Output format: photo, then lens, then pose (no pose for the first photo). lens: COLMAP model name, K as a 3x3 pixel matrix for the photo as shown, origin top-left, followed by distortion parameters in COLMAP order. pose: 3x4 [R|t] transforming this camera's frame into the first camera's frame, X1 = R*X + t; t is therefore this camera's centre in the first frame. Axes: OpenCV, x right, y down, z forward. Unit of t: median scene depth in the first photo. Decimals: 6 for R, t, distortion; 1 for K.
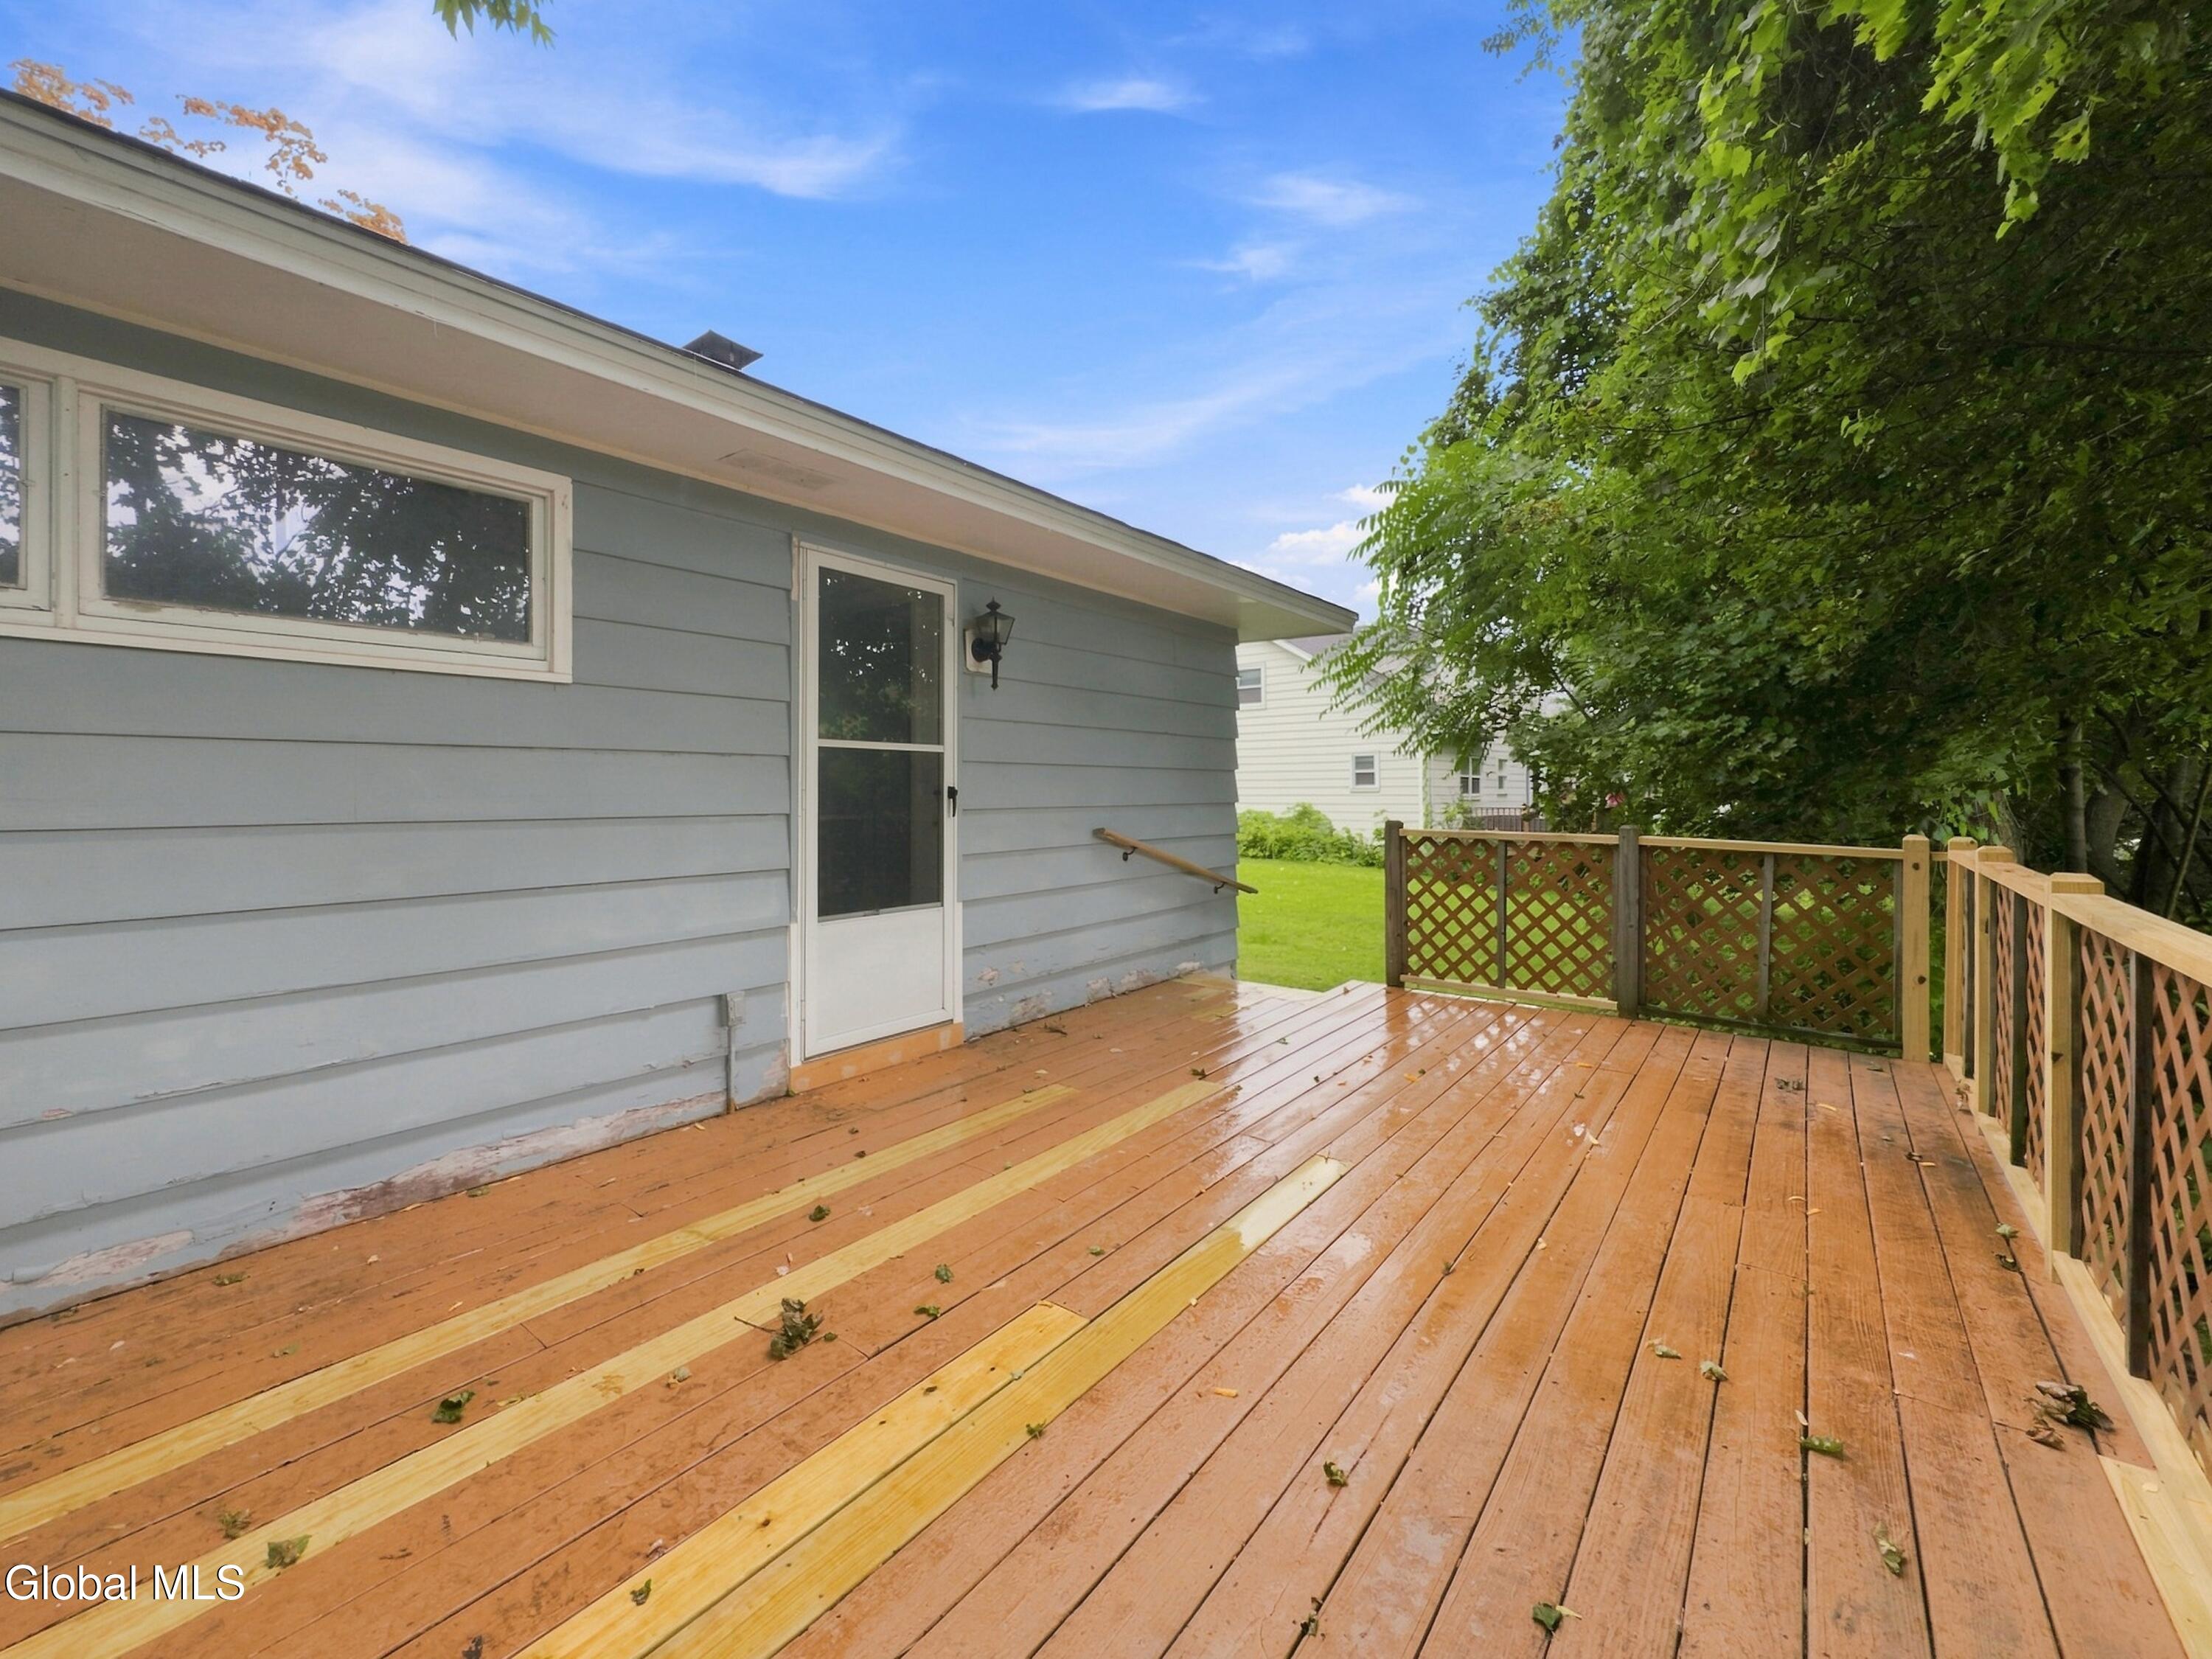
lens RADIAL K [[900.3, 0, 1106.6], [0, 900.3, 784.7], [0, 0, 1]] dist [-0.000193, -0.000019]
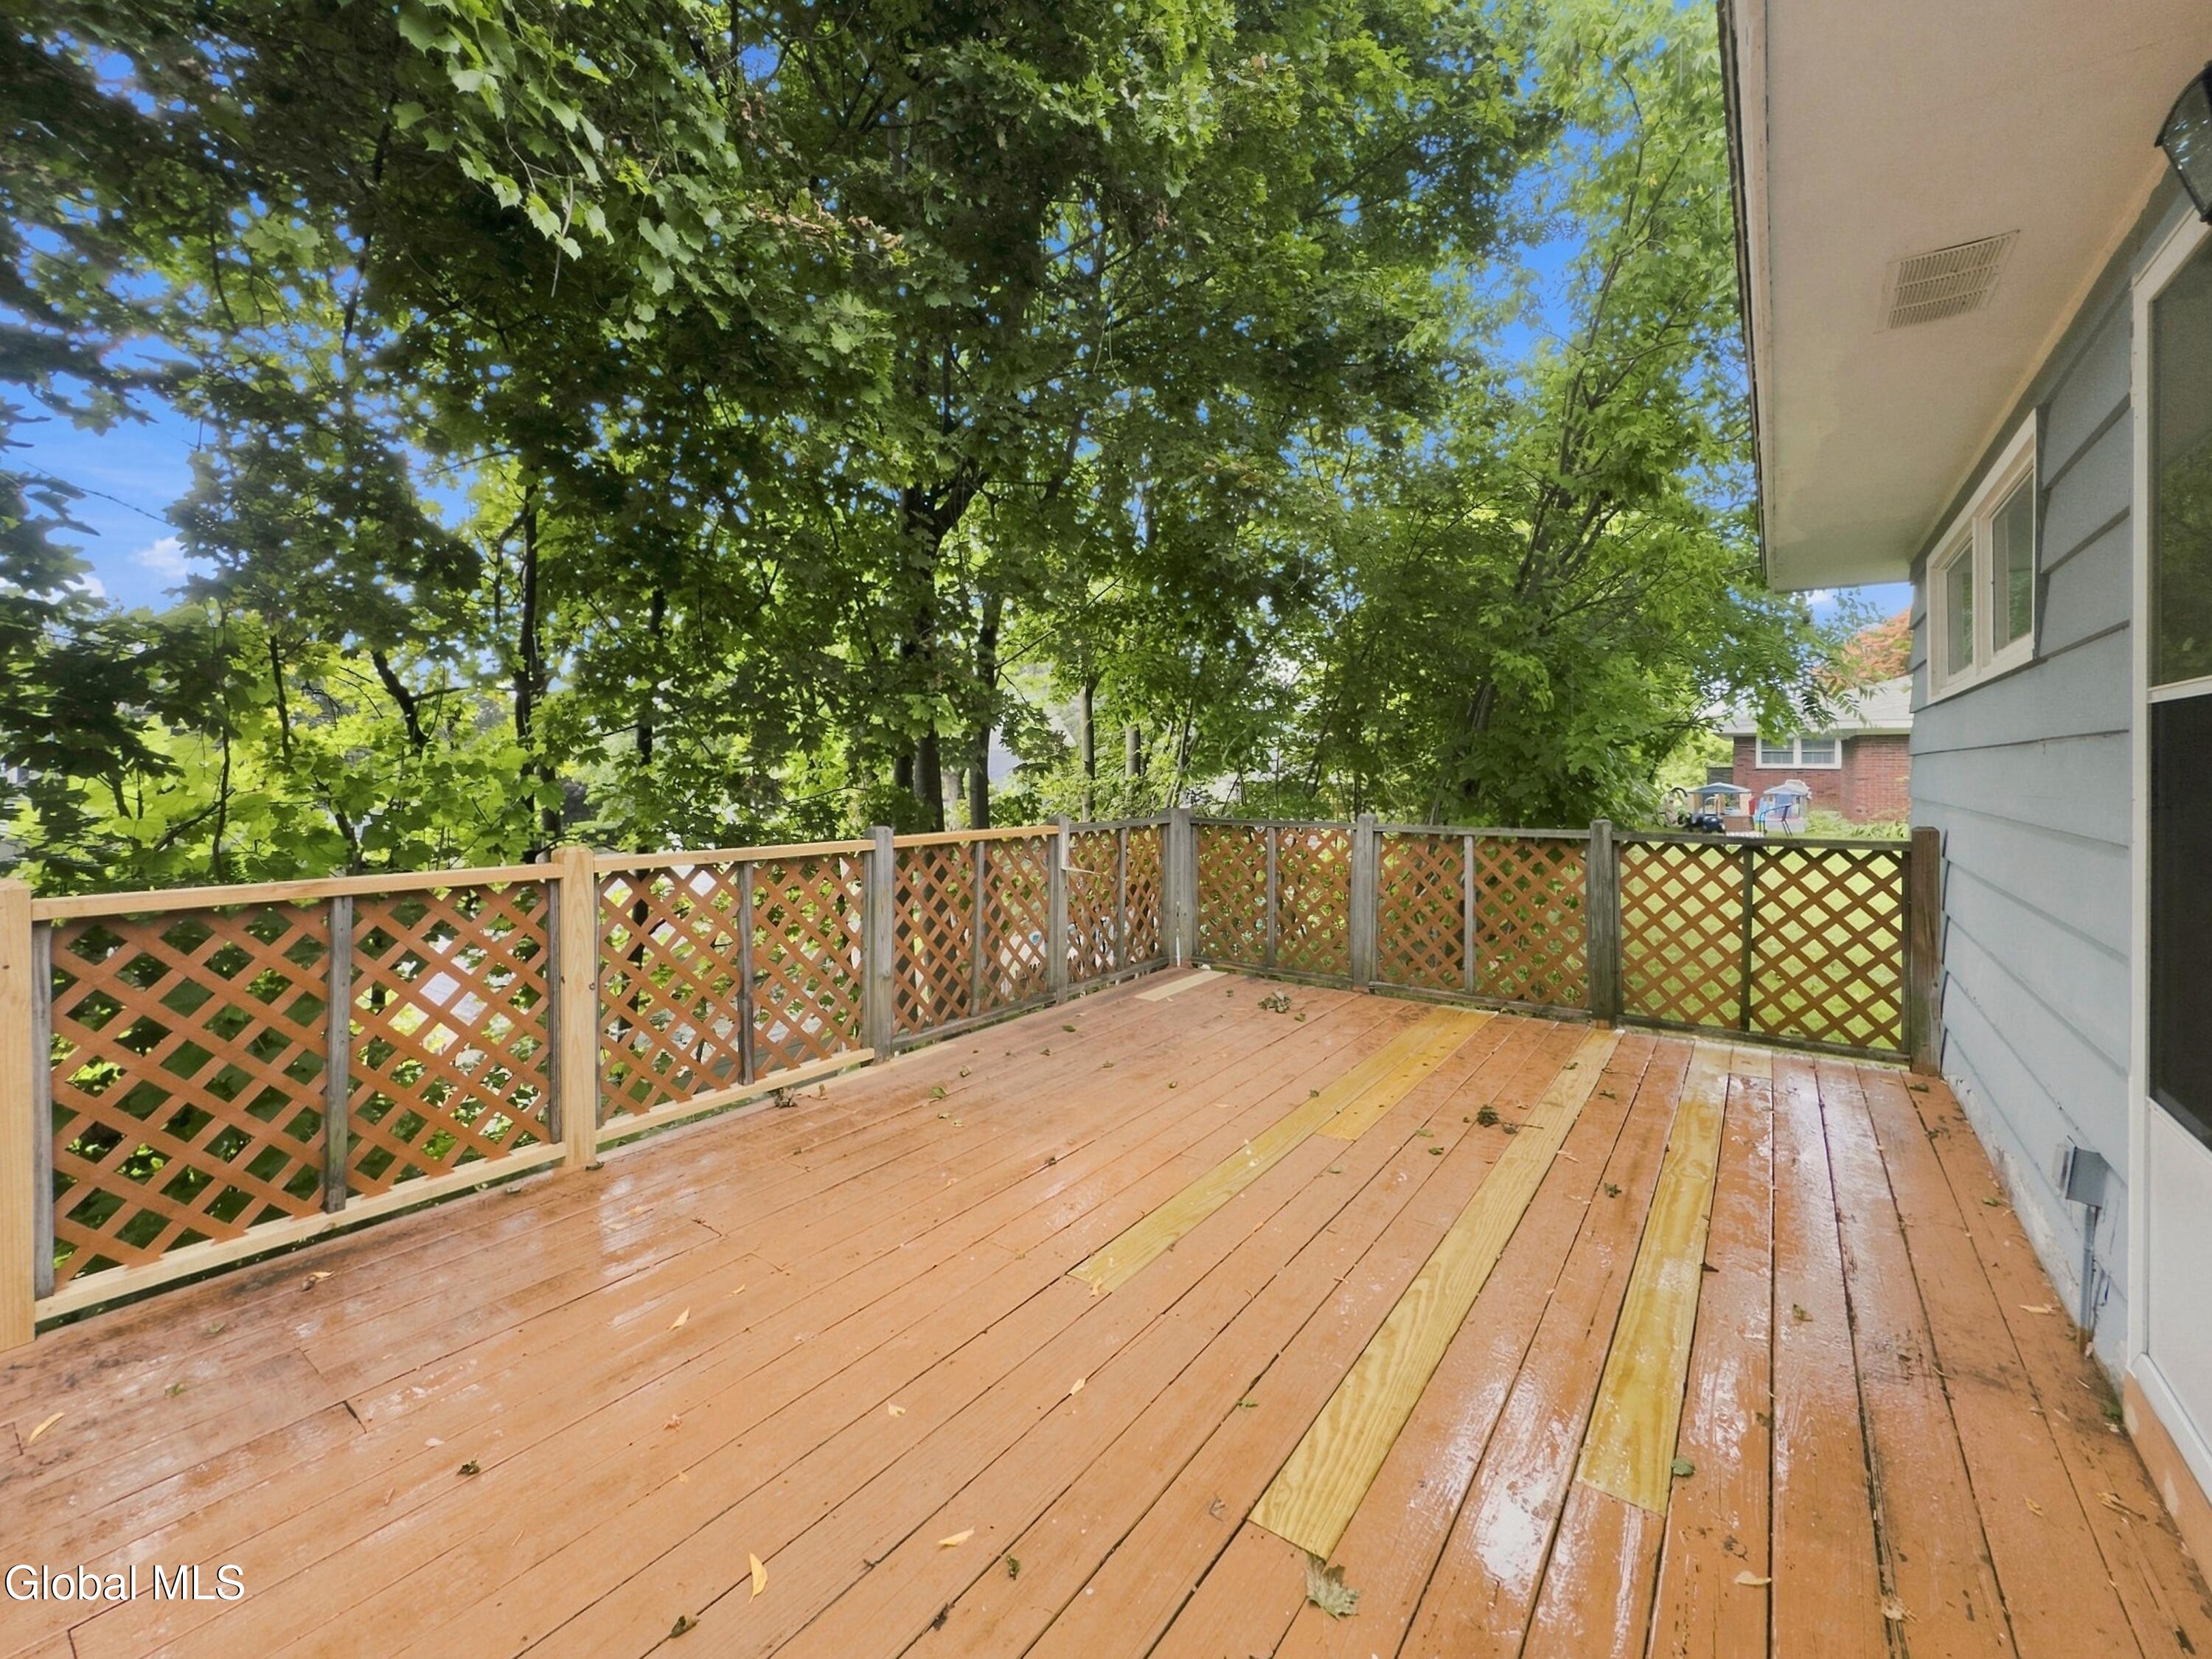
lens RADIAL K [[900.3, 0, 1106.6], [0, 900.3, 784.7], [0, 0, 1]] dist [-0.000193, -0.000019]
pose [[-0.999794, 0.004238, -0.019832, 0.354781], [0.004081, 0.999960, 0.007952, -0.009615], [0.019865, 0.007870, -0.999772, 2.483358]]
